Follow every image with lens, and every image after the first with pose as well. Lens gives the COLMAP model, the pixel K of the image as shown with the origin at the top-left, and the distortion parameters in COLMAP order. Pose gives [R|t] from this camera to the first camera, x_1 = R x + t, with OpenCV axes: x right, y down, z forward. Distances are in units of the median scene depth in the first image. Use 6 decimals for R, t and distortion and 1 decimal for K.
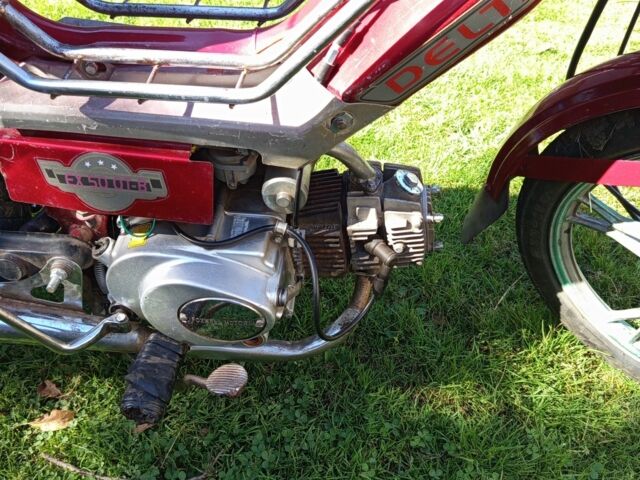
lens RADIAL K [[583.2, 0, 320.0], [0, 583.2, 240.0], [0, 0, 1]] dist [-0.003340, -0.006866]
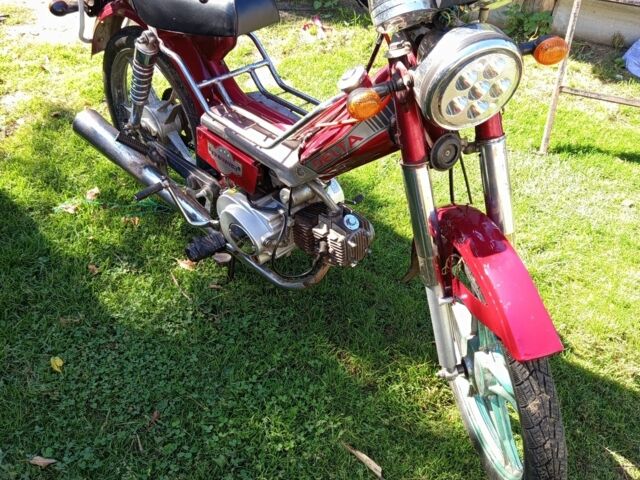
lens RADIAL K [[583.2, 0, 320.0], [0, 583.2, 240.0], [0, 0, 1]] dist [-0.003340, -0.006866]
pose [[0.762395, 0.426883, -0.486338, 1.056290], [-0.468390, 0.882596, 0.040440, -0.079178], [0.446503, 0.196965, 0.872834, -0.719480]]
